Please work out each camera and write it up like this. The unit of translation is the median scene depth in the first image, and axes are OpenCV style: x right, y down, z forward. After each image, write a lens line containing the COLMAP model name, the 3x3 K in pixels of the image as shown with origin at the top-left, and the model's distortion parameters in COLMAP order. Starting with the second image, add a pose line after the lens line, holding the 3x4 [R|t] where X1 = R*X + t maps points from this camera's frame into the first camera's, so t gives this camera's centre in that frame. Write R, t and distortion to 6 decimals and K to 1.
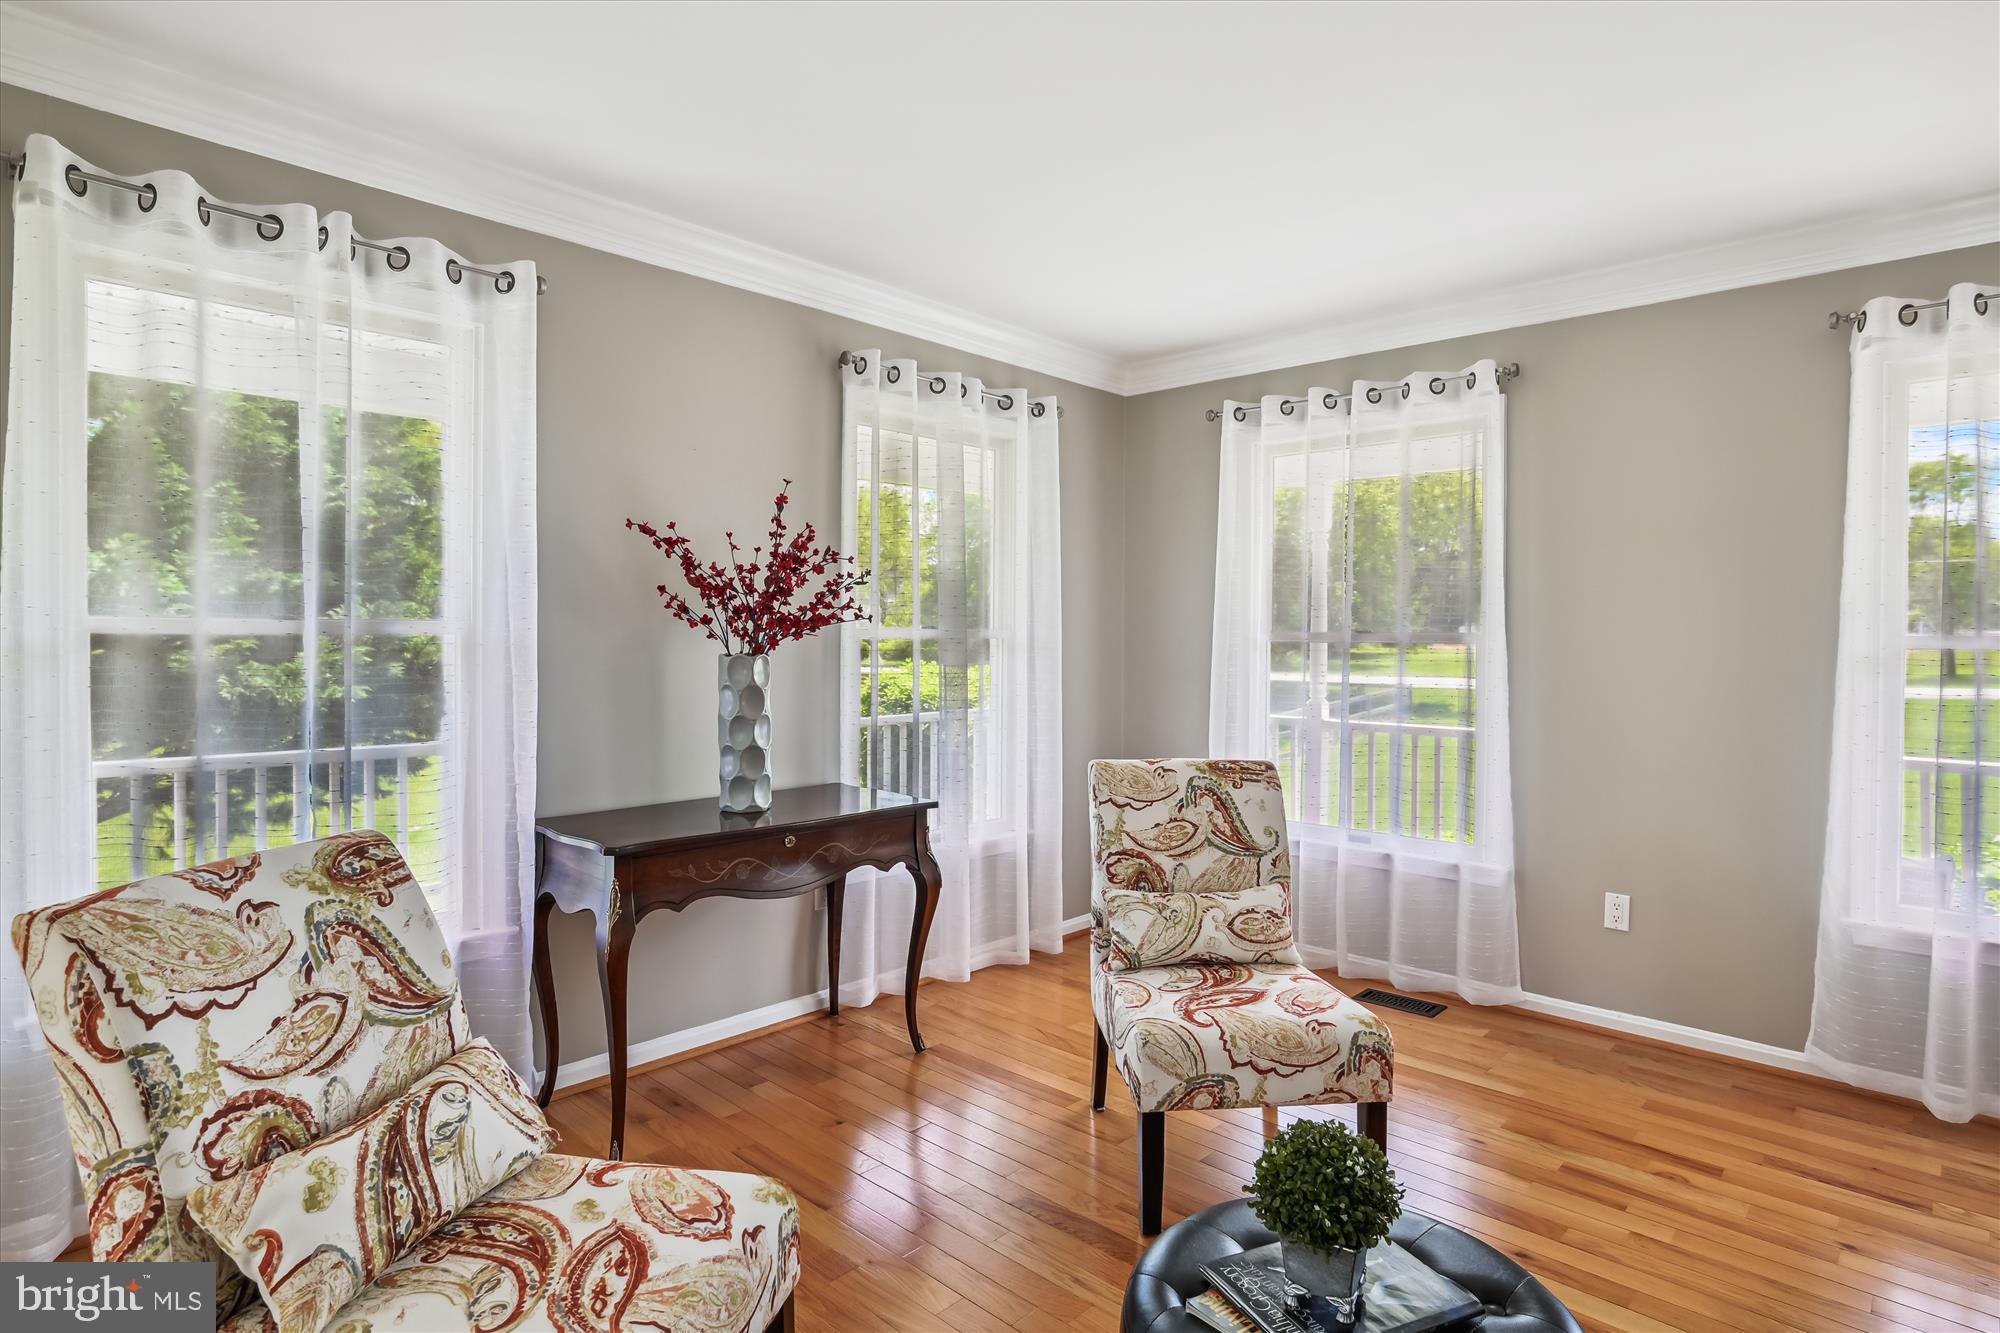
lens RADIAL K [[1036.2, 0, 1000.0], [0, 1036.2, 666.5], [0, 0, 1]] dist [-0.000187, 0.000046]
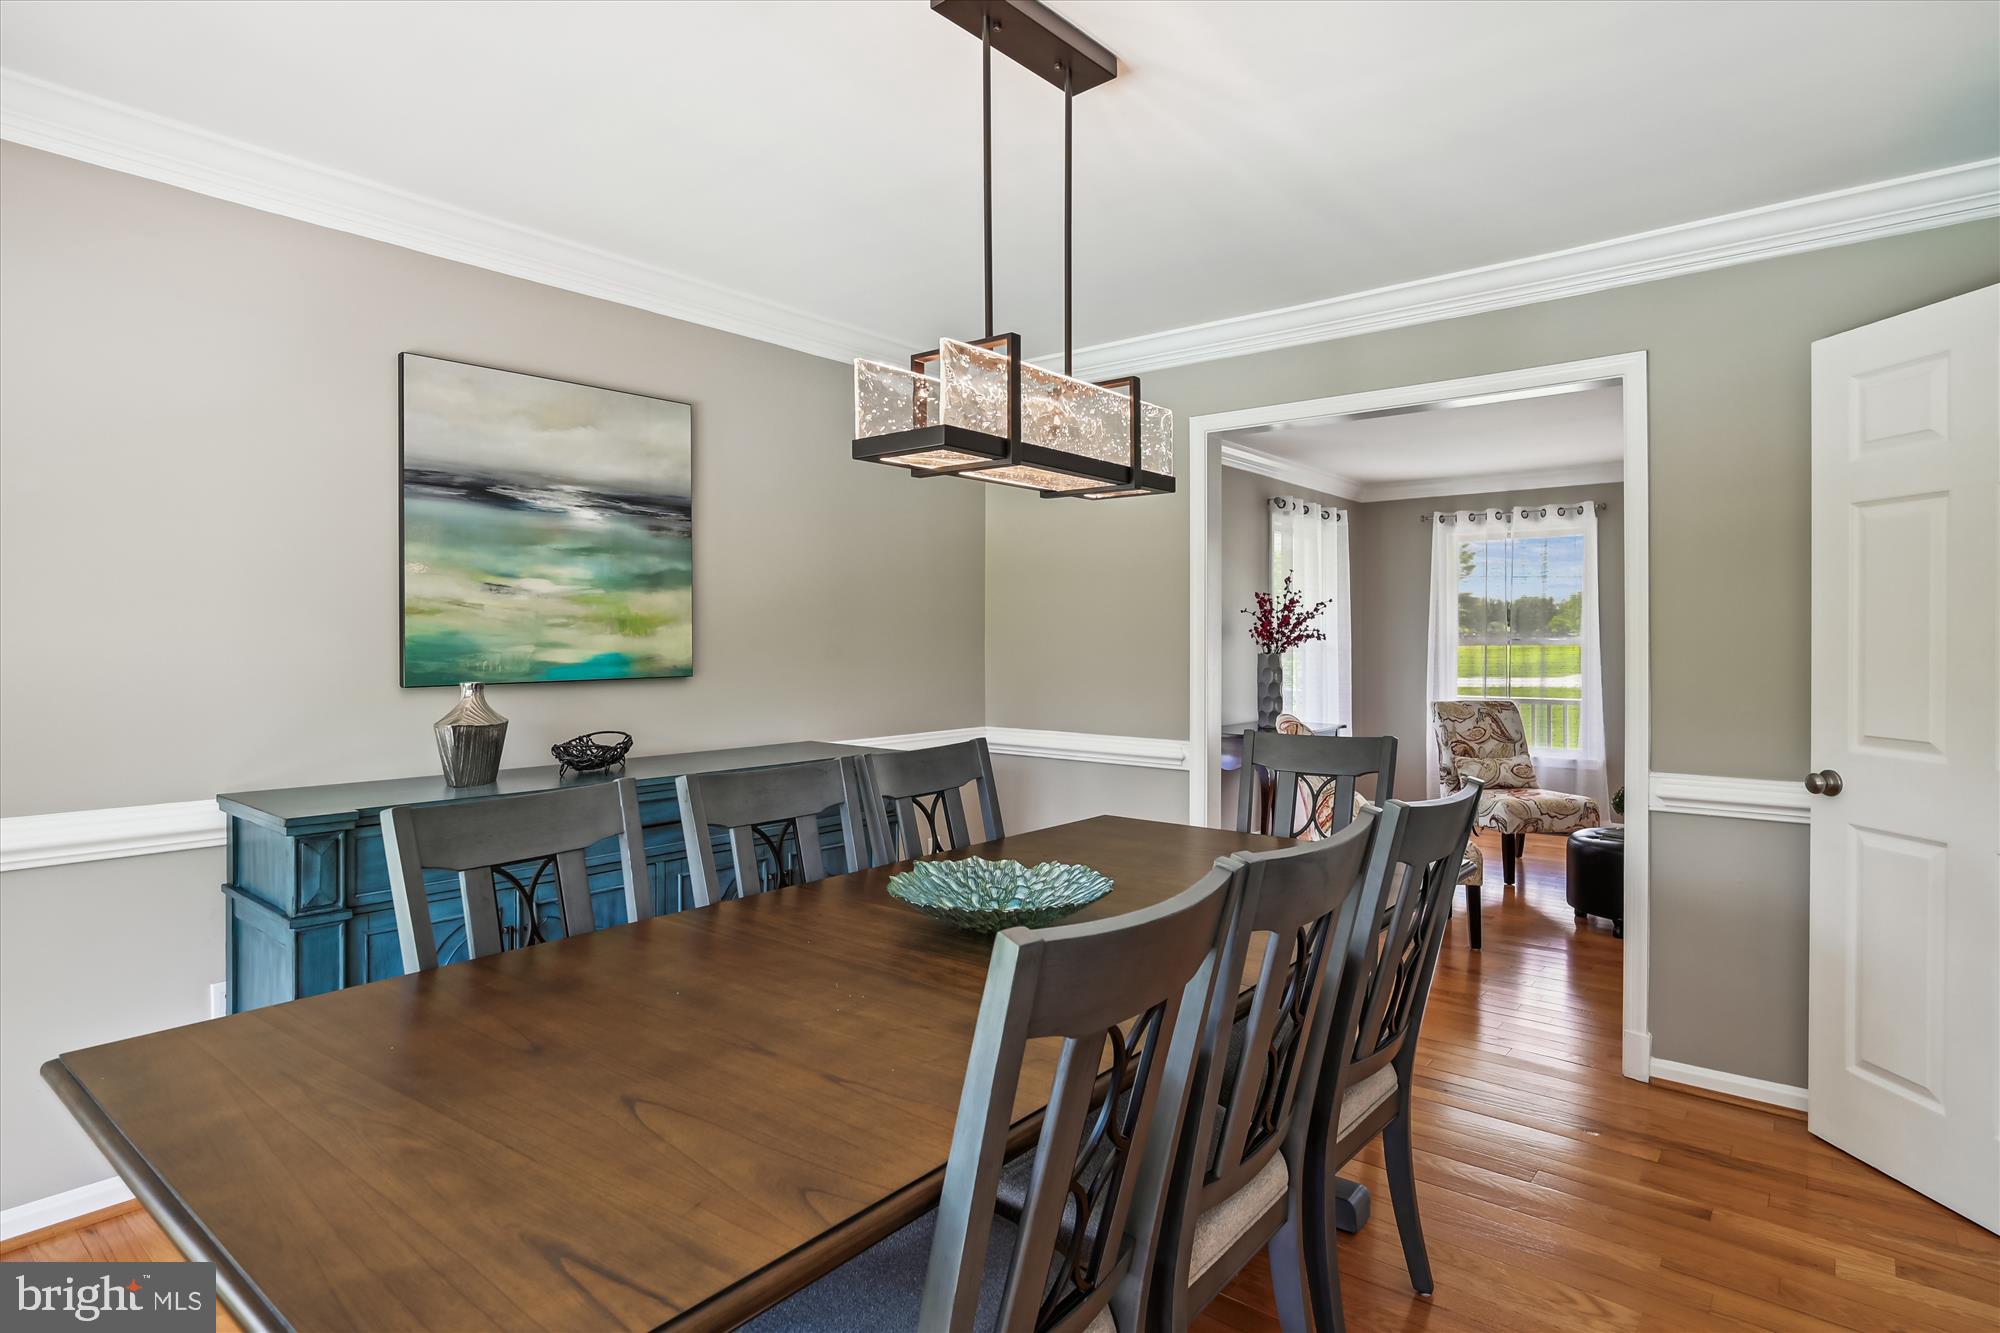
lens RADIAL K [[1053.0, 0, 1000.0], [0, 1053.0, 666.5], [0, 0, 1]] dist [0.000201, -0.000062]
pose [[0.997017, -0.006938, 0.076869, -0.886318], [0.007595, 0.999937, -0.008259, 0.028899], [-0.076807, 0.008818, 0.997007, -0.999206]]
